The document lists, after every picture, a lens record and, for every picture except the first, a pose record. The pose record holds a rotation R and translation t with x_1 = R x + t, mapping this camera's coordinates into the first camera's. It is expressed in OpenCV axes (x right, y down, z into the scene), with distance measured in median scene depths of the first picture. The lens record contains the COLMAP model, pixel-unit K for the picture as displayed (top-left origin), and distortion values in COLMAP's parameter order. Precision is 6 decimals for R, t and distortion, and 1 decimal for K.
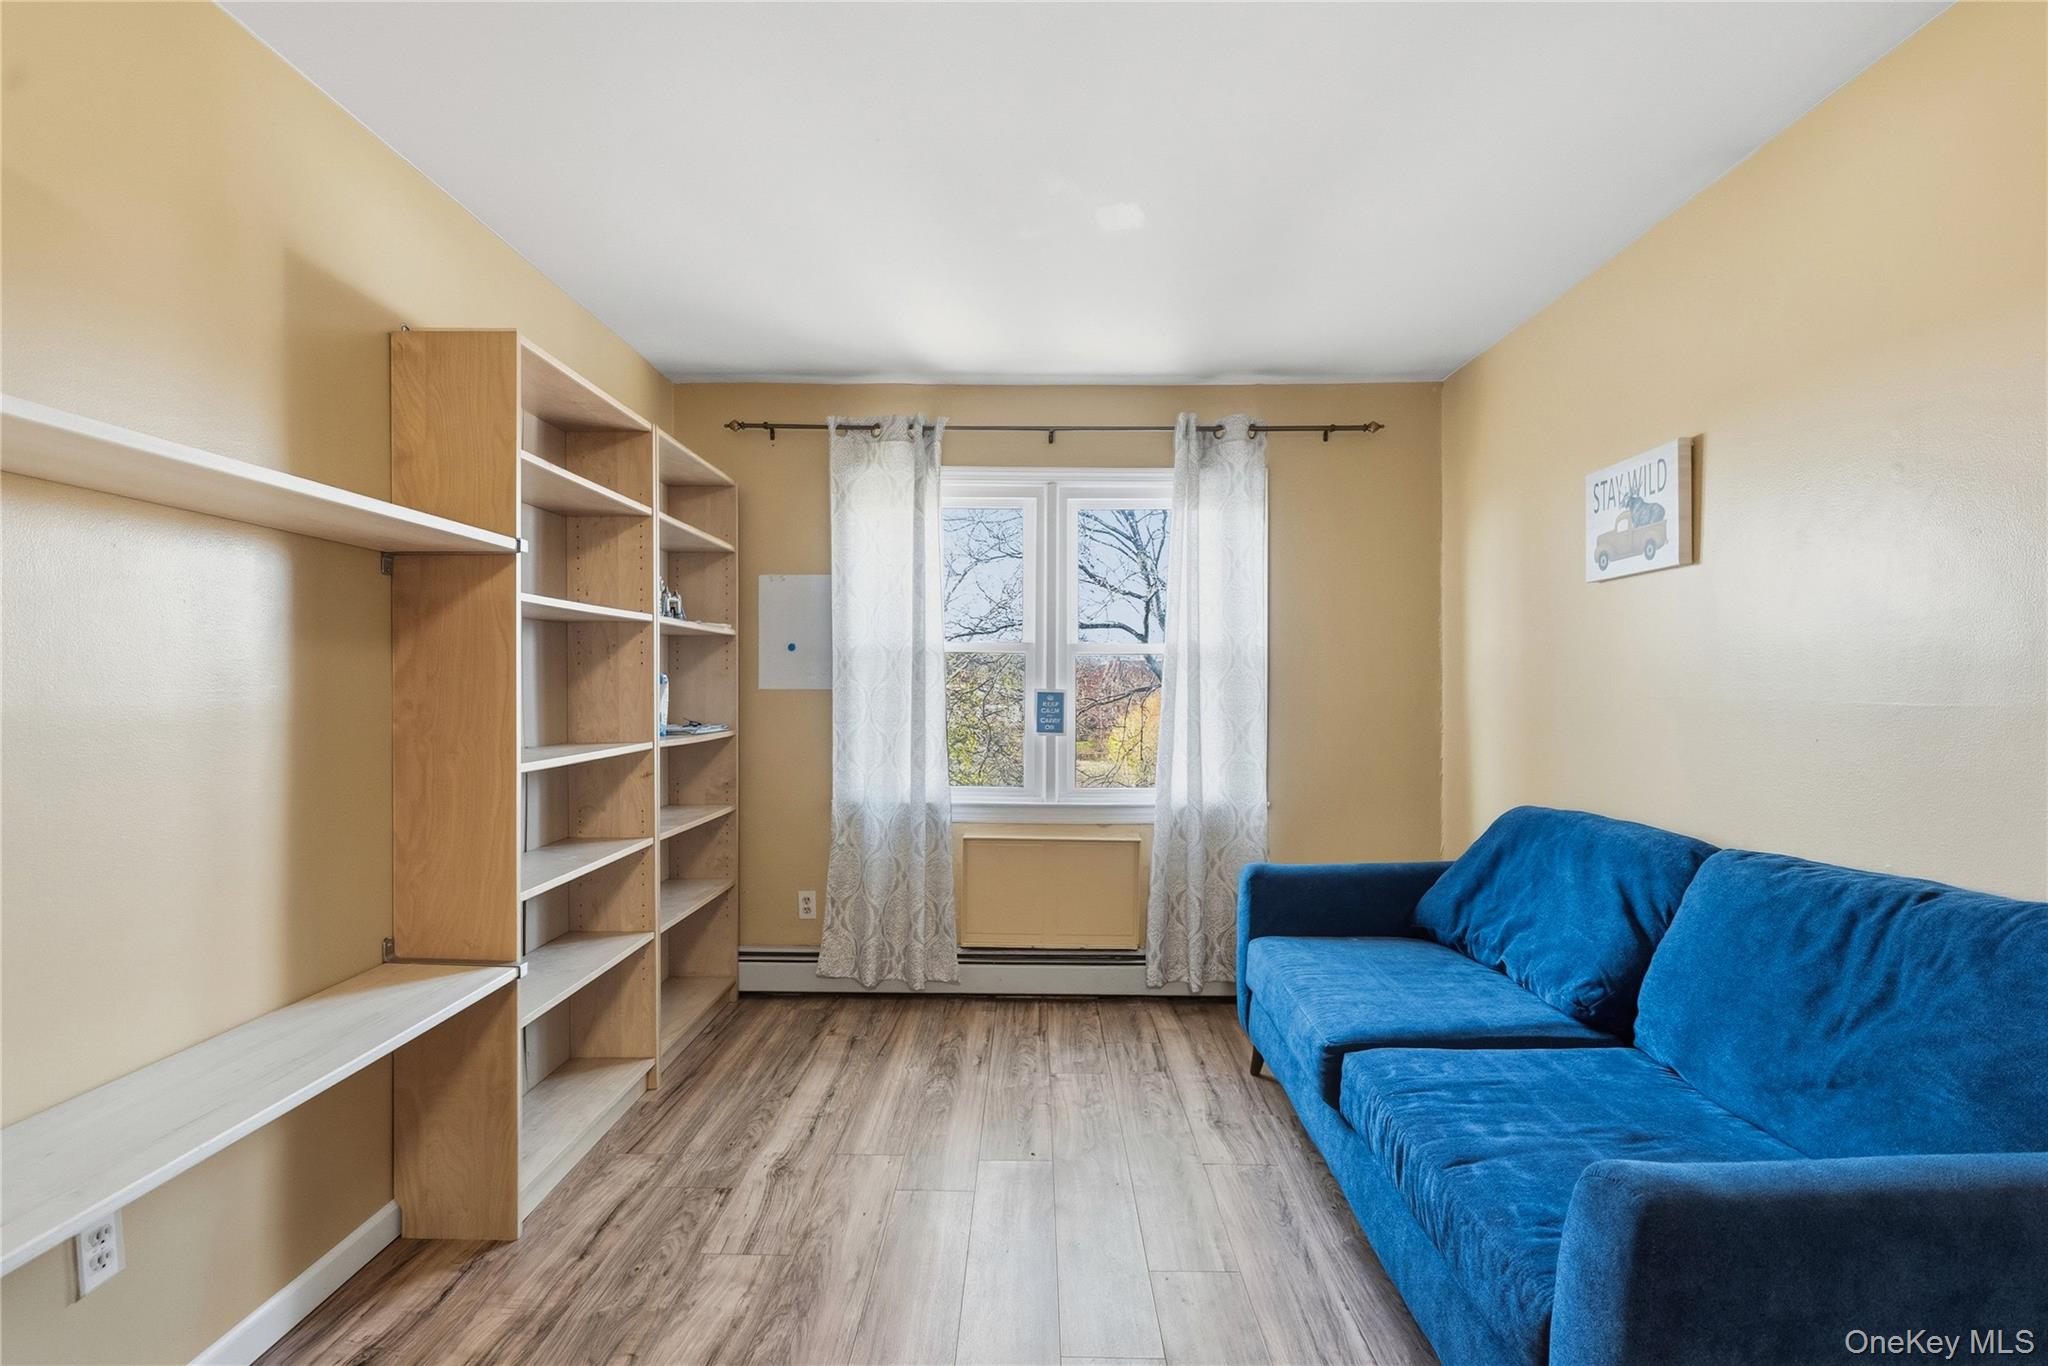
lens RADIAL K [[972.0, 0, 1025.3], [0, 972.0, 697.3], [0, 0, 1]] dist [-0.000858, -0.000334]
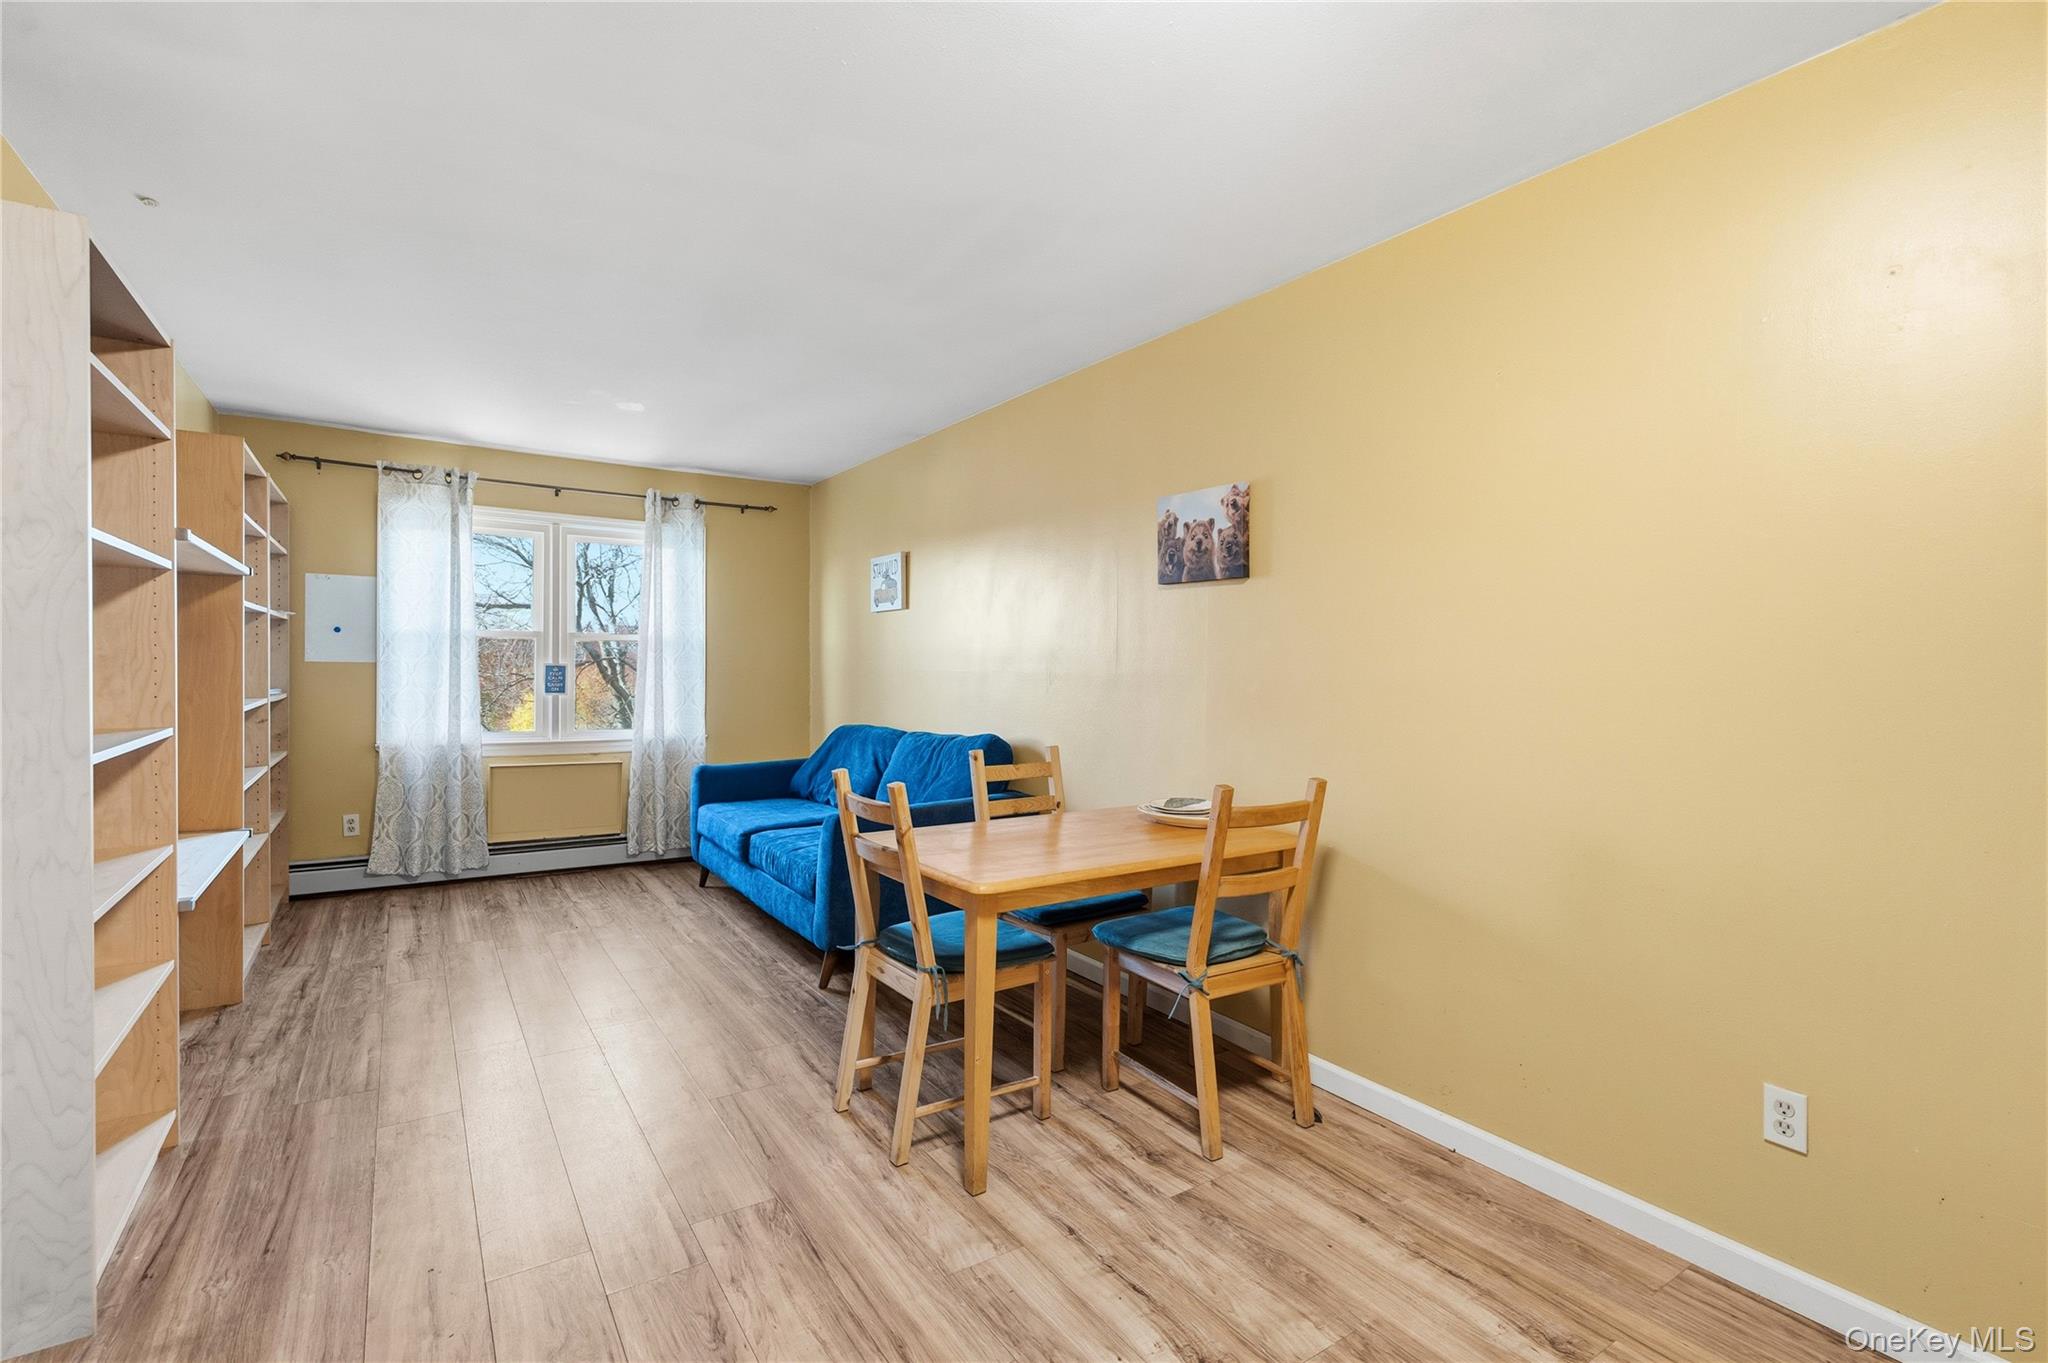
lens RADIAL K [[972.0, 0, 1022.0], [0, 972.0, 683.9], [0, 0, 1]] dist [-0.000858, -0.000334]
pose [[0.836150, -0.002752, 0.548493, -0.197285], [-0.001730, 0.999969, 0.007654, 0.010604], [-0.548498, -0.007349, 0.836120, -0.636155]]
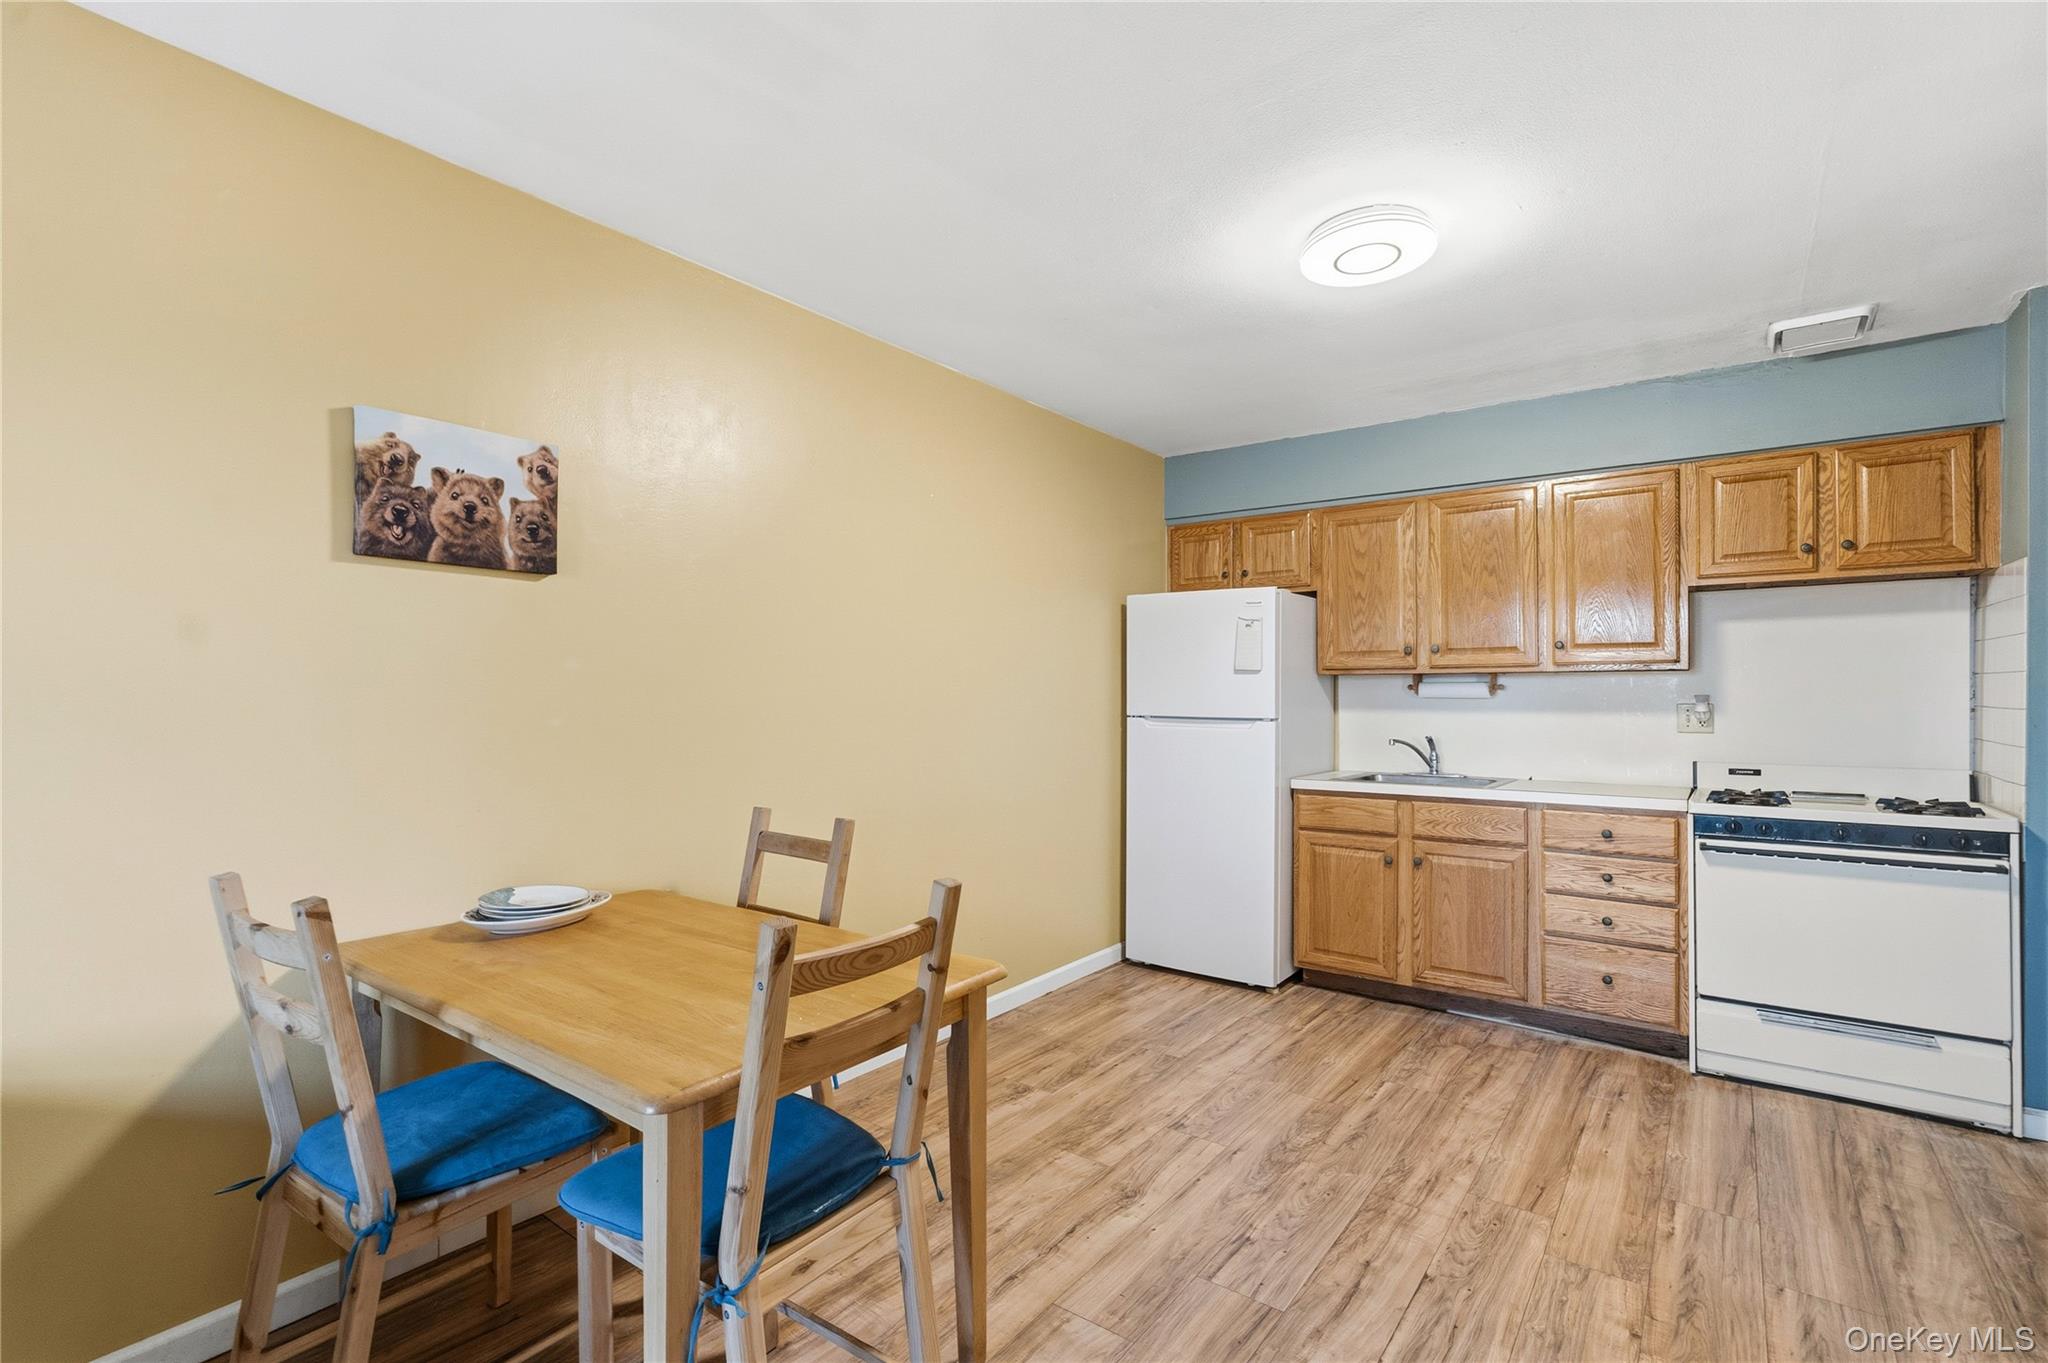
lens RADIAL K [[972.0, 0, 1017.5], [0, 972.0, 689.2], [0, 0, 1]] dist [-0.000858, -0.000334]
pose [[-0.814059, -0.004213, 0.580767, -0.166812], [0.005427, 0.999875, 0.014862, -0.034461], [-0.580757, 0.015250, -0.813934, 1.507482]]
